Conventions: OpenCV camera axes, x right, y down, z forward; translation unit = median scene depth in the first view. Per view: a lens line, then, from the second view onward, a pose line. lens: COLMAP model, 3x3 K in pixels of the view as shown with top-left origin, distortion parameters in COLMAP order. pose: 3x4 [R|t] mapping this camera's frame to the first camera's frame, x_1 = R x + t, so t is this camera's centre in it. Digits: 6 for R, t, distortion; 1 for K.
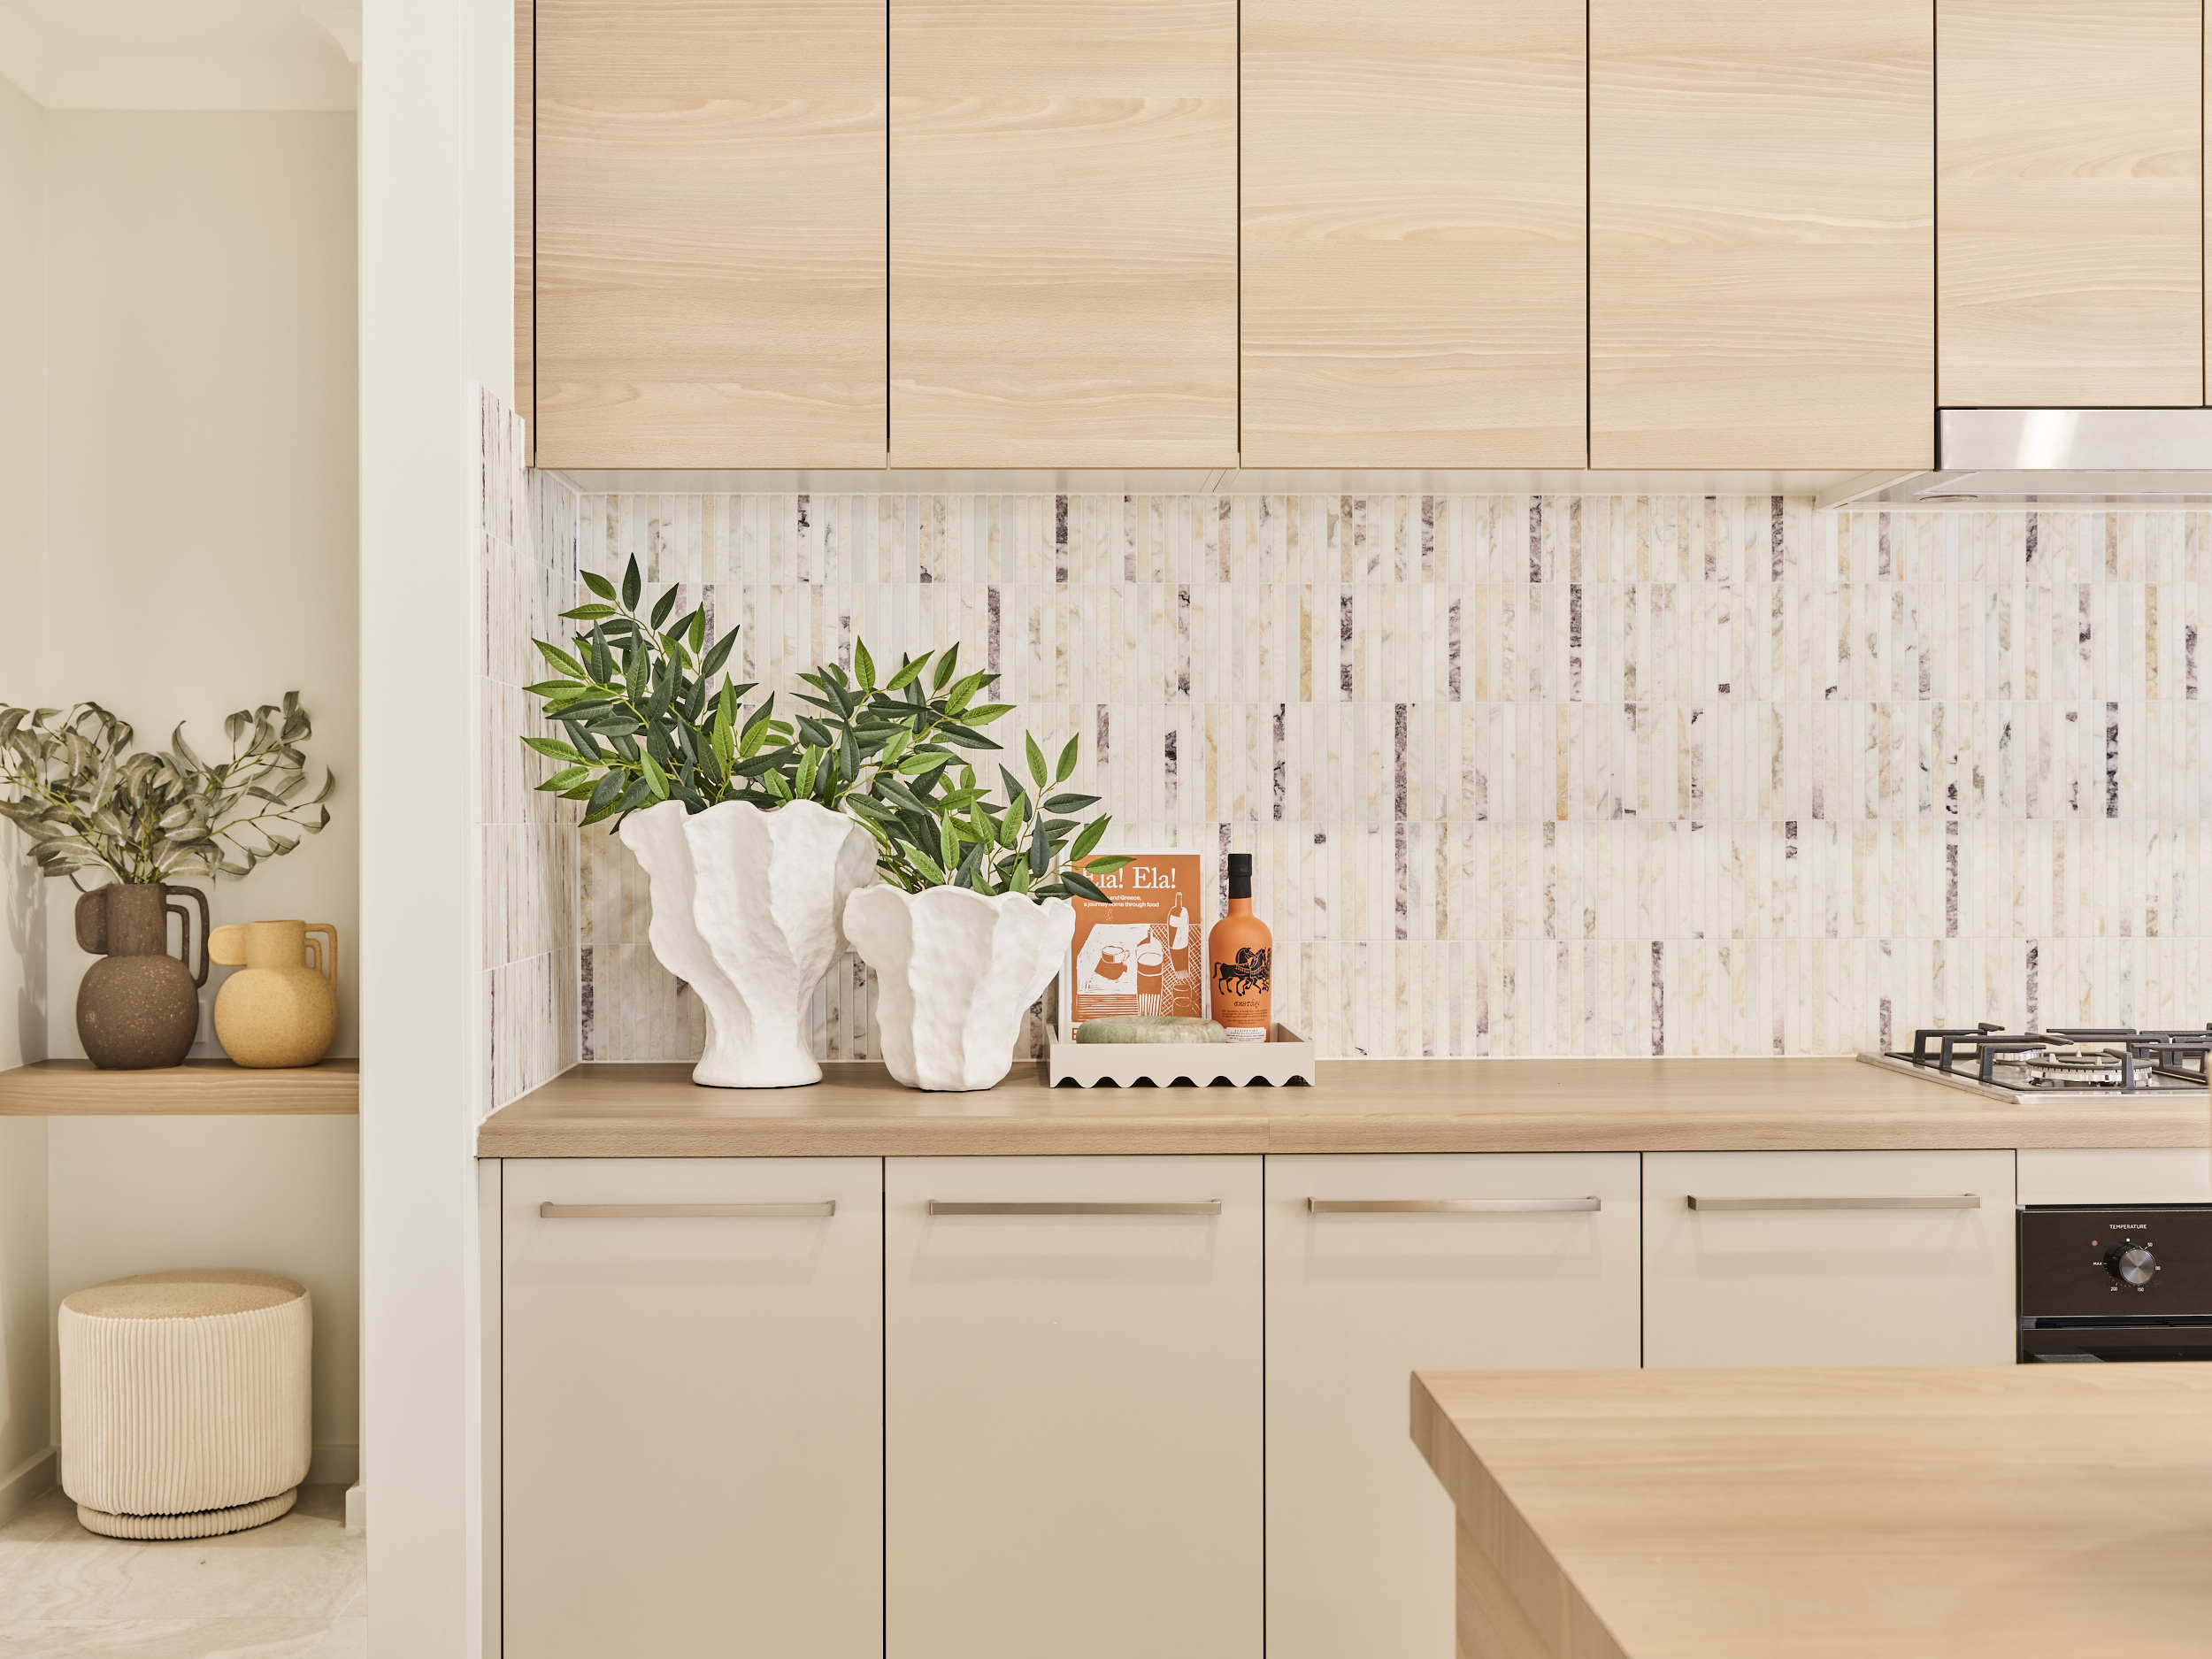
lens RADIAL K [[2536.3, 0, 1038.7], [0, 2536.3, 817.1], [0, 0, 1]] dist [-0.007351, 0.000000]
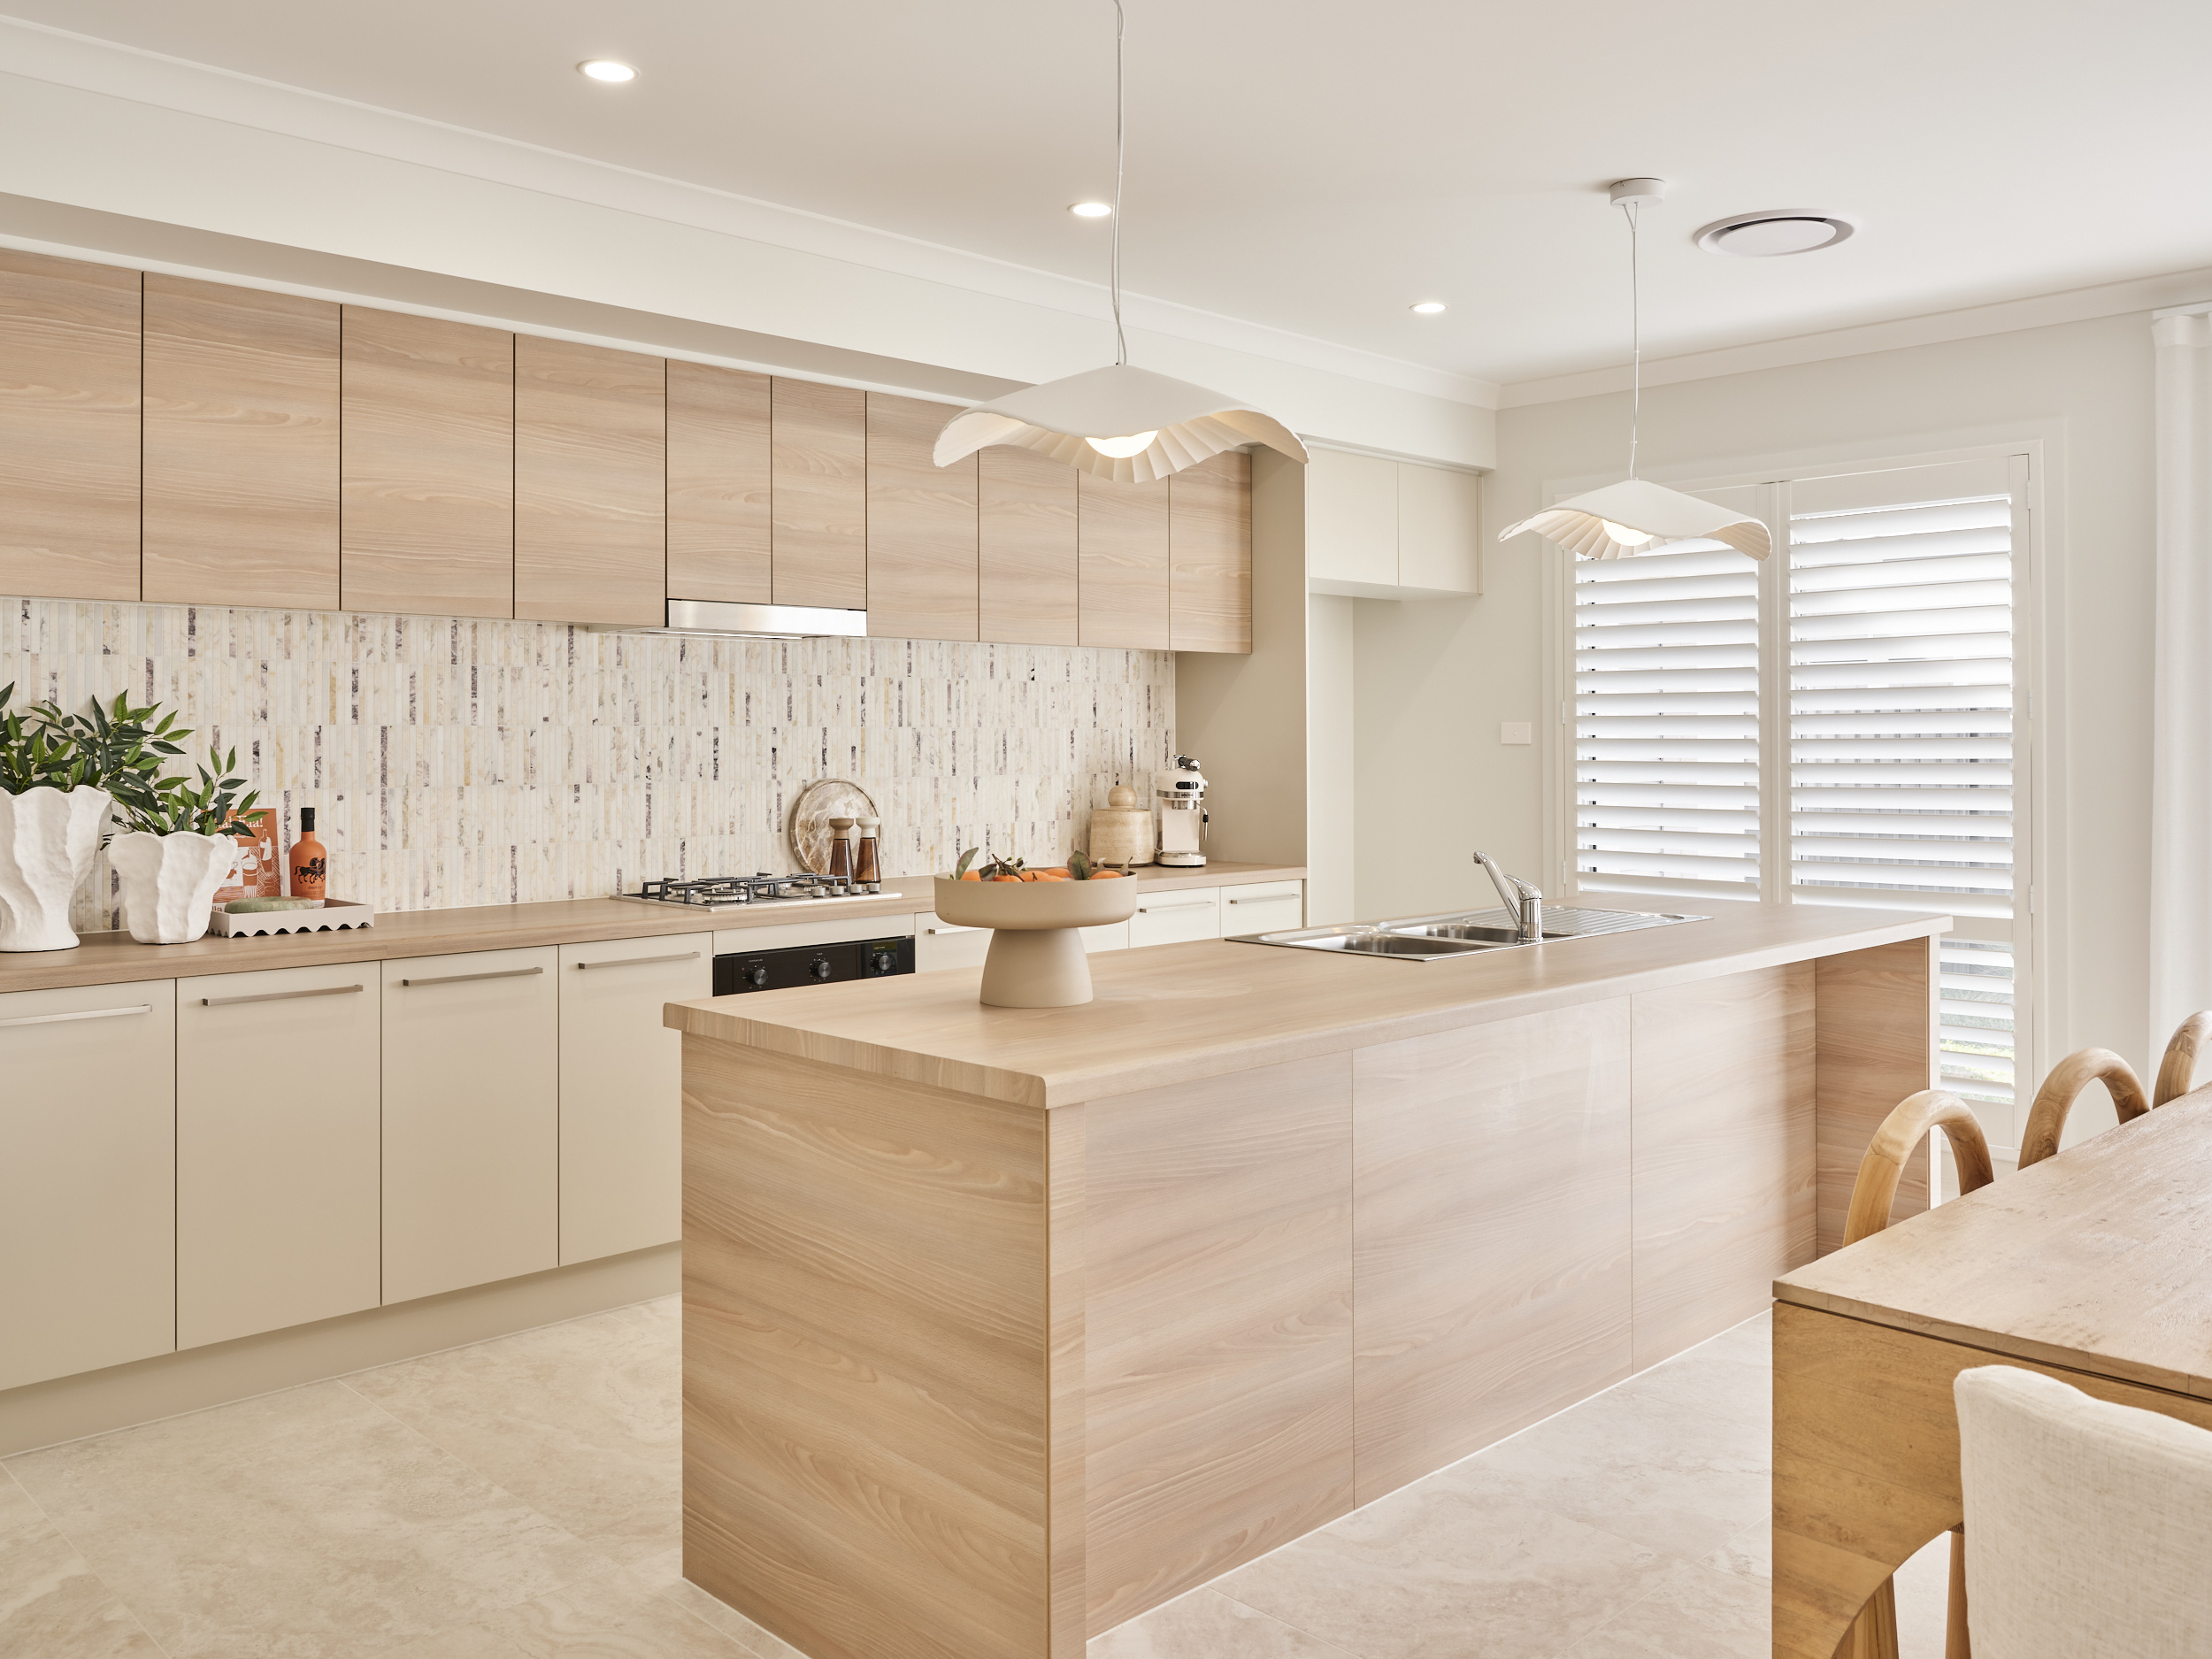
lens RADIAL K [[1784.1, 0, 1138.3], [0, 1784.1, 730.5], [0, 0, 1]] dist [0.004577, -0.016555]
pose [[0.726791, 0.004573, 0.686843, -0.371702], [-0.001033, 0.999984, -0.005565, -0.035017], [-0.686858, 0.003335, 0.726784, -0.369003]]
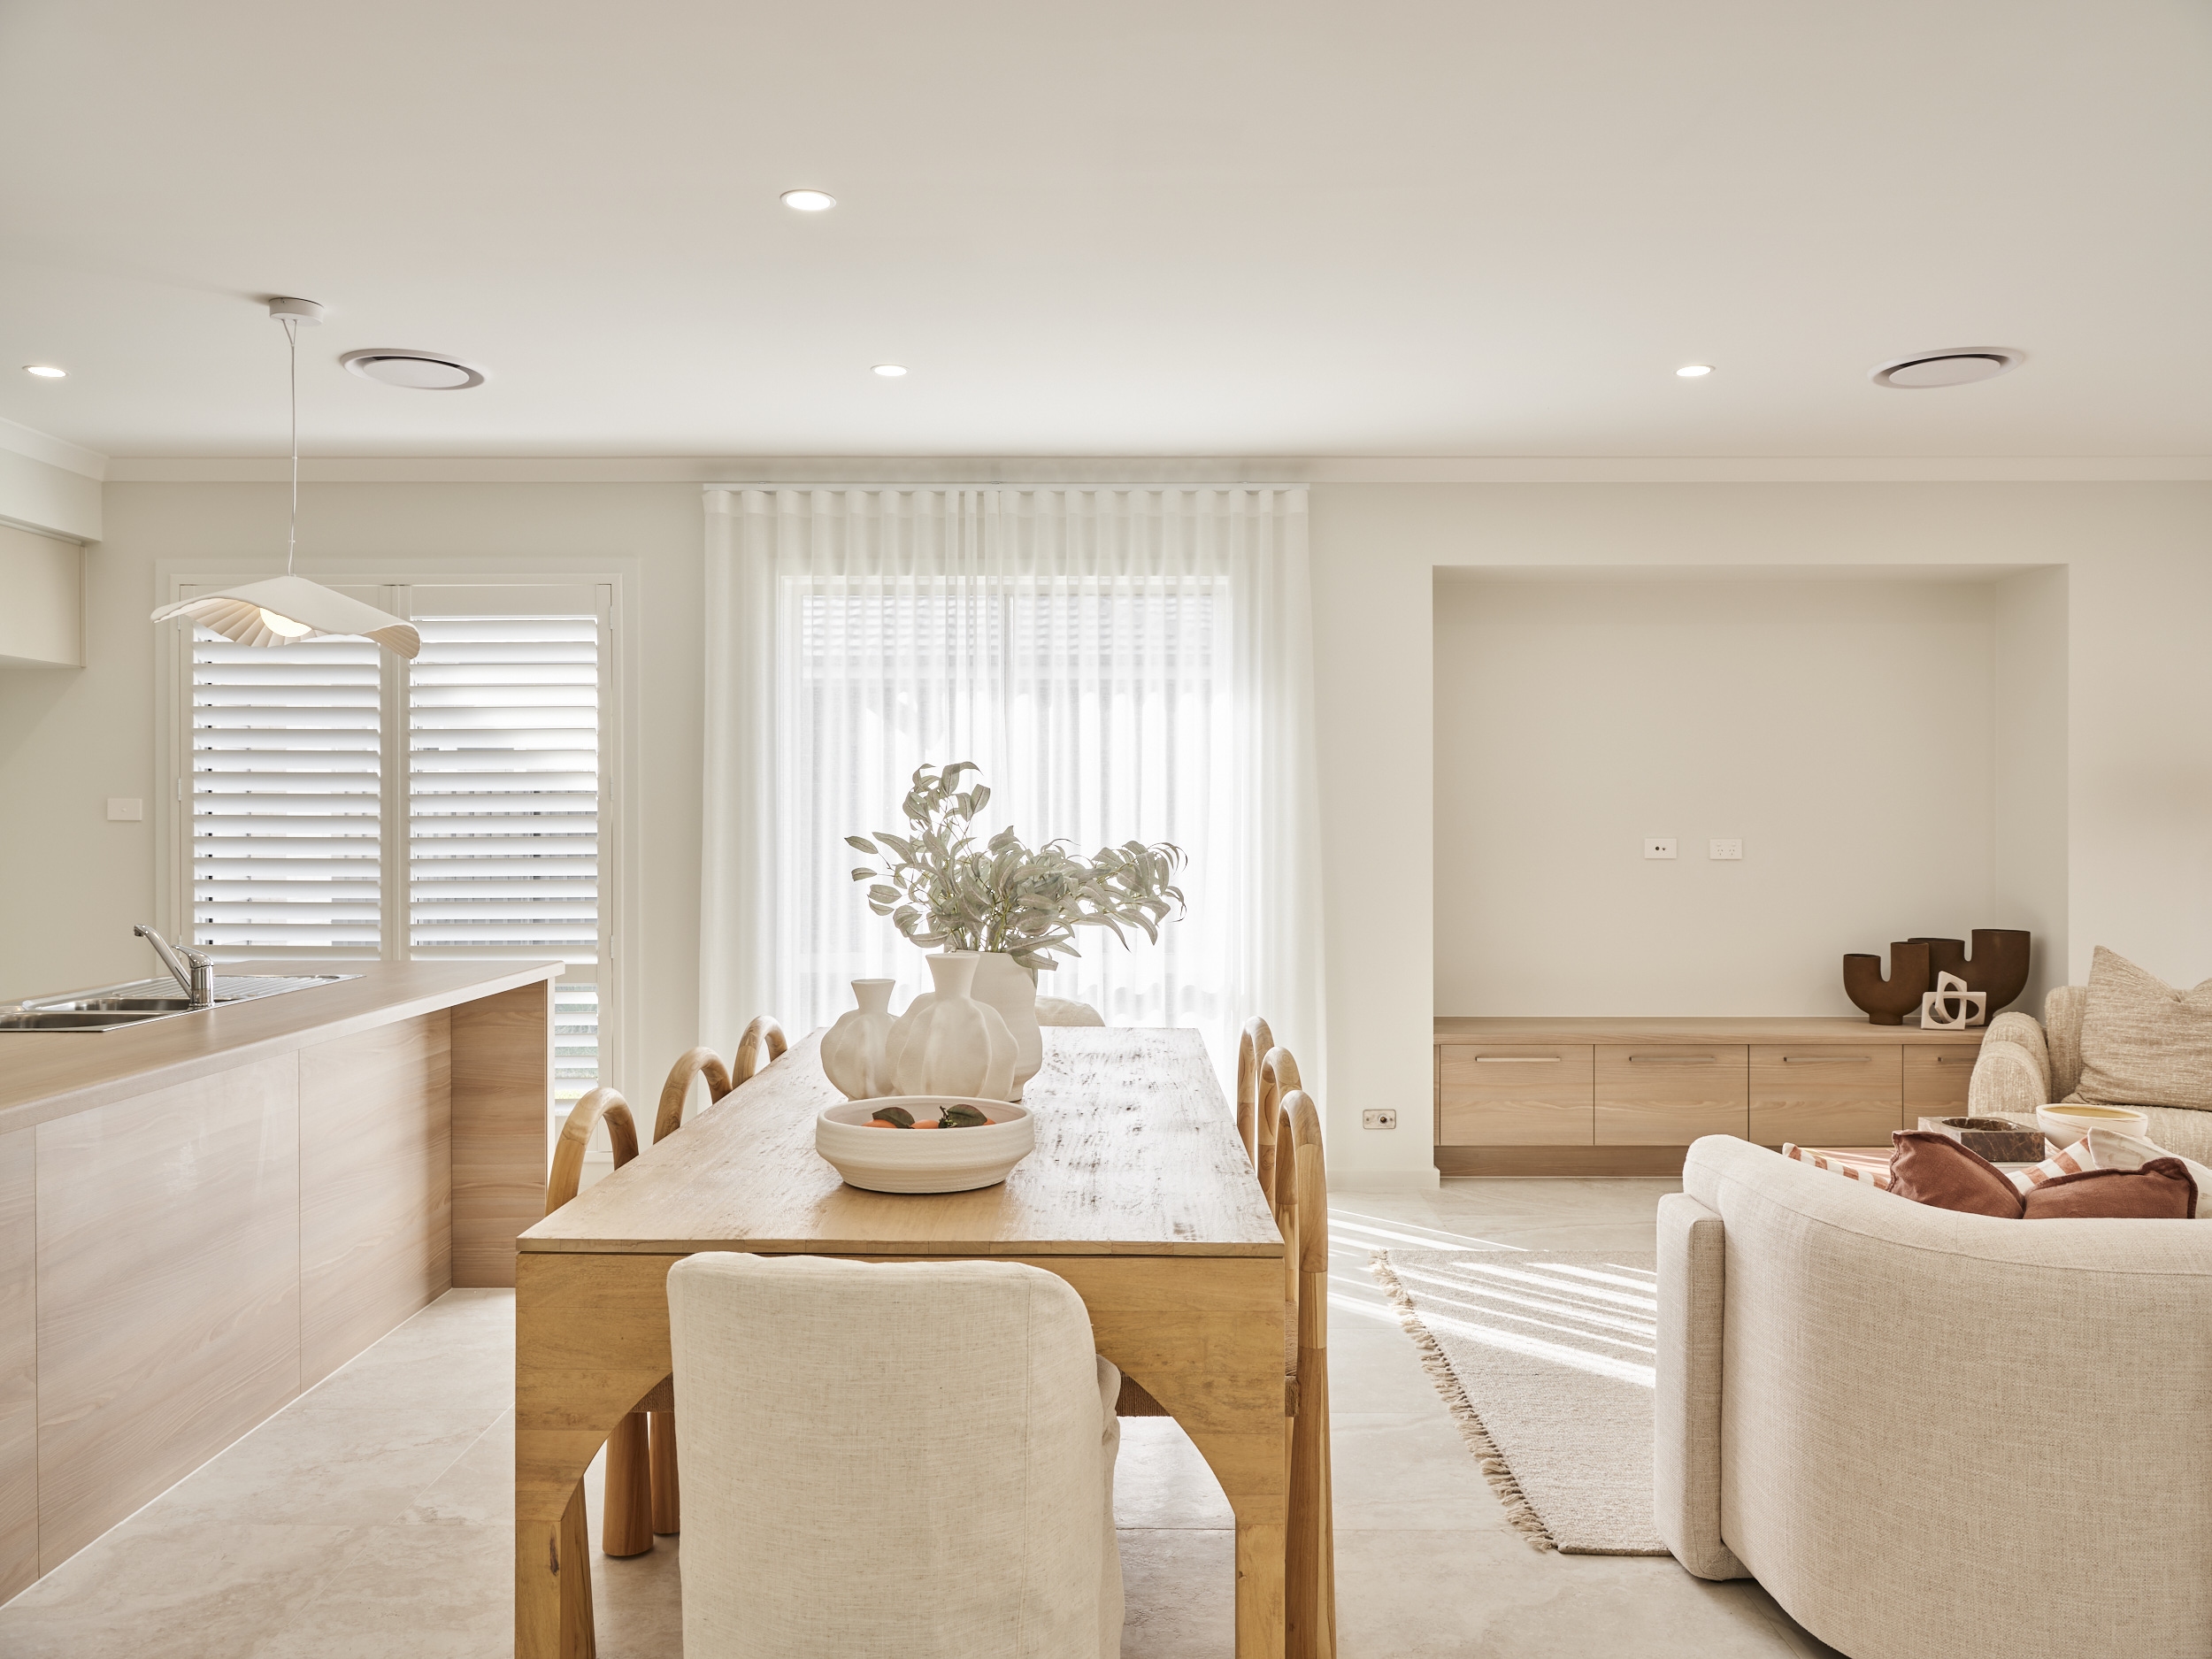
lens RADIAL K [[1689.0, 0, 1070.6], [0, 1689.0, 831.6], [0, 0, 1]] dist [0.034416, -0.012306]
pose [[0.048430, -0.006345, 0.998806, -0.531823], [-0.002899, 0.999975, 0.006493, -0.034341], [-0.998822, -0.003210, 0.048410, -0.351505]]
